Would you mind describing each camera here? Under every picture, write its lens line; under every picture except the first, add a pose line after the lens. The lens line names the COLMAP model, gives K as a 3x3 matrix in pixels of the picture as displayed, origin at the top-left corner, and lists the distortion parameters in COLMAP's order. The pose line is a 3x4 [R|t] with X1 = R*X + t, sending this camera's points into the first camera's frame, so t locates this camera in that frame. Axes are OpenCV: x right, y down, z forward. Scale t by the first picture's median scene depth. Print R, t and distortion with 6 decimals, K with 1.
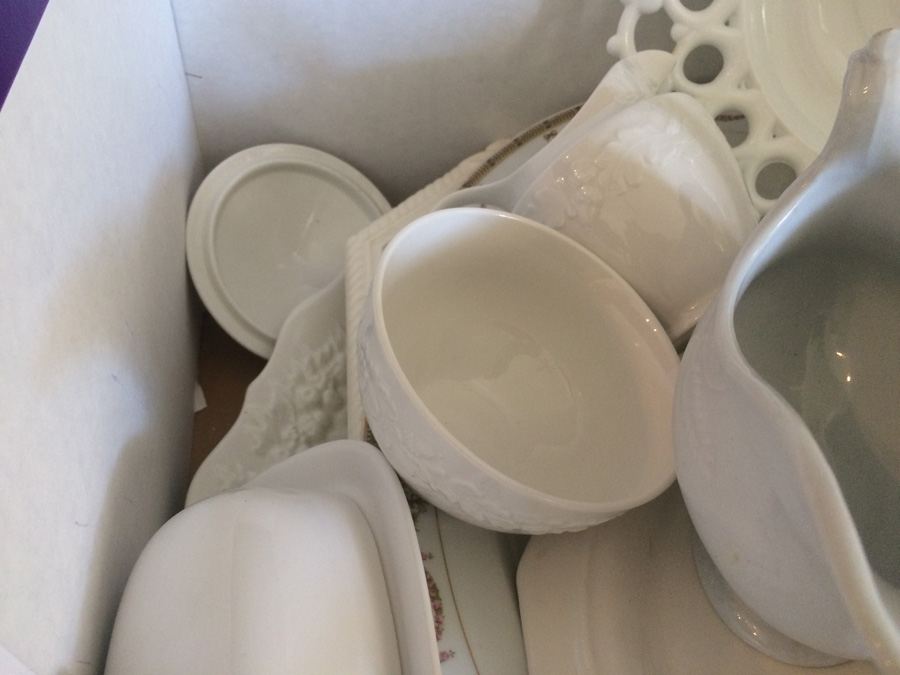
lens RADIAL K [[754.3, 0, 443.9], [0, 754.3, 340.6], [0, 0, 1]] dist [0.053449, -0.091235]
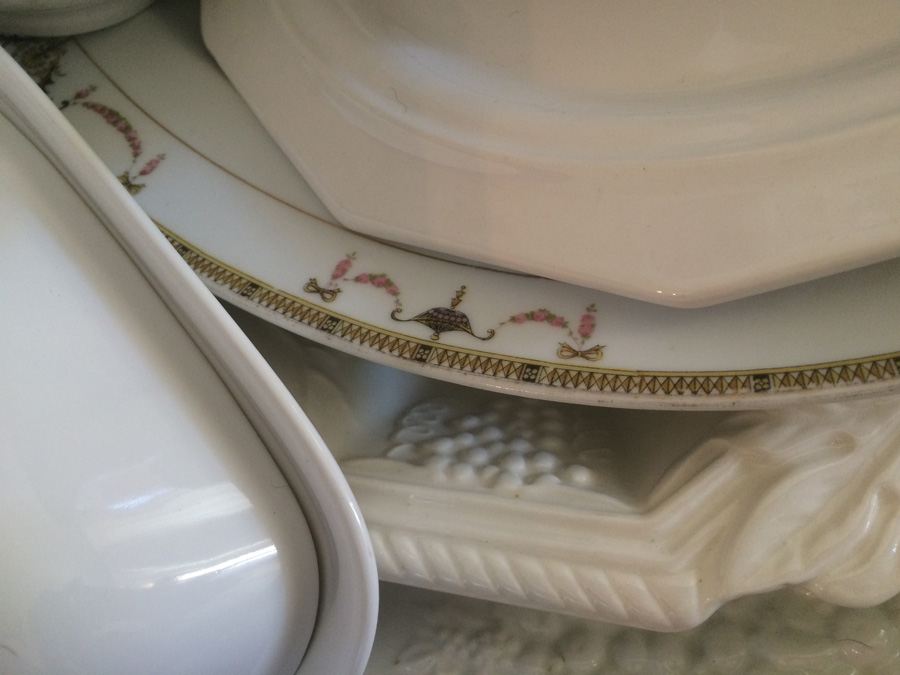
lens RADIAL K [[754.3, 0, 443.9], [0, 754.3, 340.6], [0, 0, 1]] dist [0.053449, -0.091235]
pose [[0.813451, -0.578563, -0.059692, 0.121948], [0.564739, 0.761094, 0.319070, 0.320244], [-0.139171, -0.293258, 0.945850, 0.130500]]
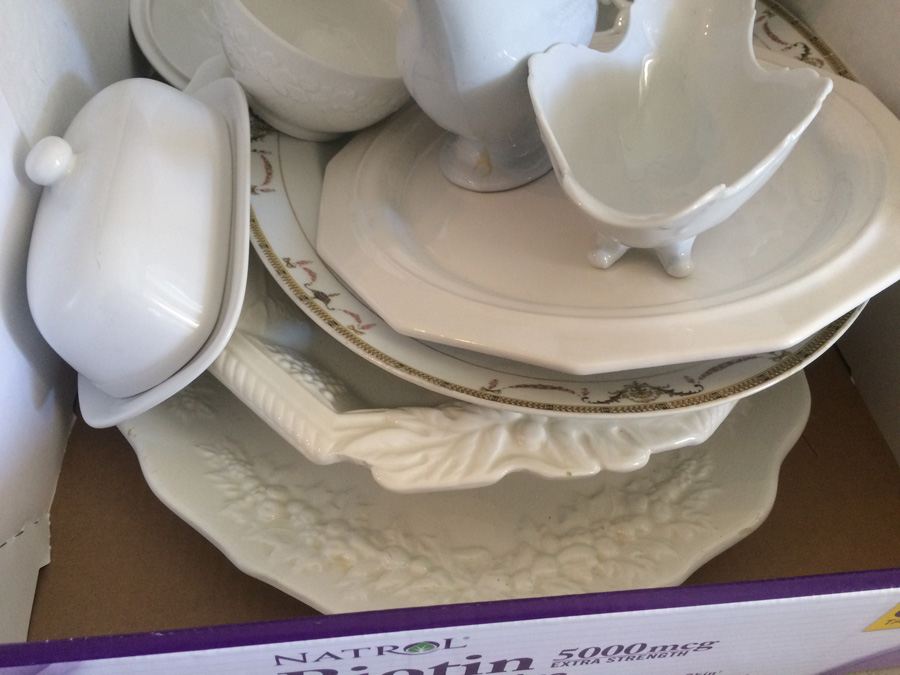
lens RADIAL K [[754.3, 0, 443.9], [0, 754.3, 340.6], [0, 0, 1]] dist [0.053449, -0.091235]
pose [[0.999924, 0.002179, -0.012111, 0.267168], [-0.002141, 0.999993, 0.003189, 0.494982], [0.012118, -0.003163, 0.999922, -0.410624]]
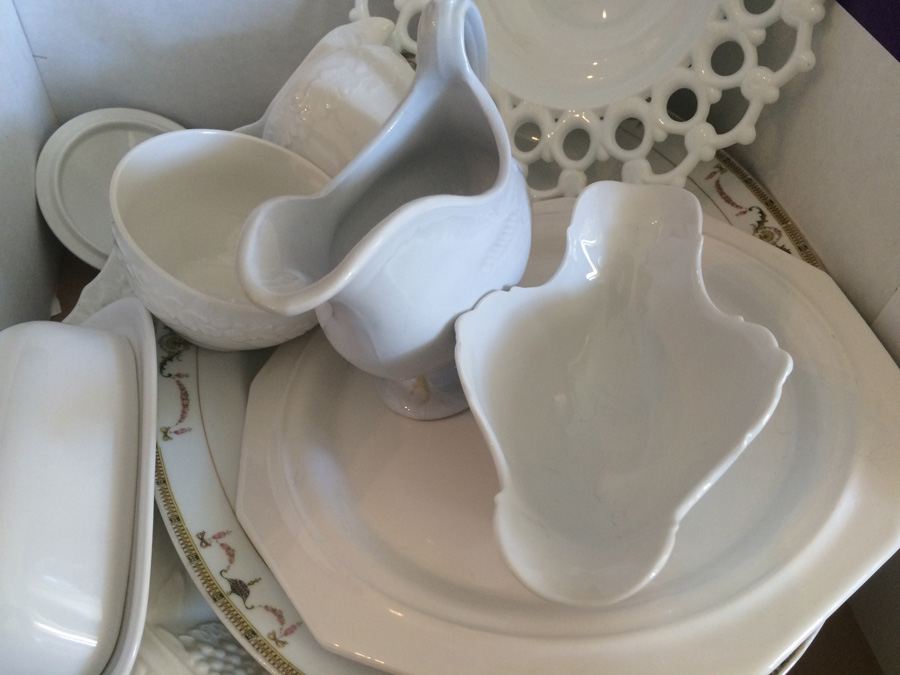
lens RADIAL K [[754.3, 0, 443.9], [0, 754.3, 340.6], [0, 0, 1]] dist [0.053449, -0.091235]
pose [[0.998330, -0.056095, 0.013771, 0.331348], [0.056195, 0.998395, -0.006996, 0.191206], [-0.013356, 0.007758, 0.999881, -0.312129]]
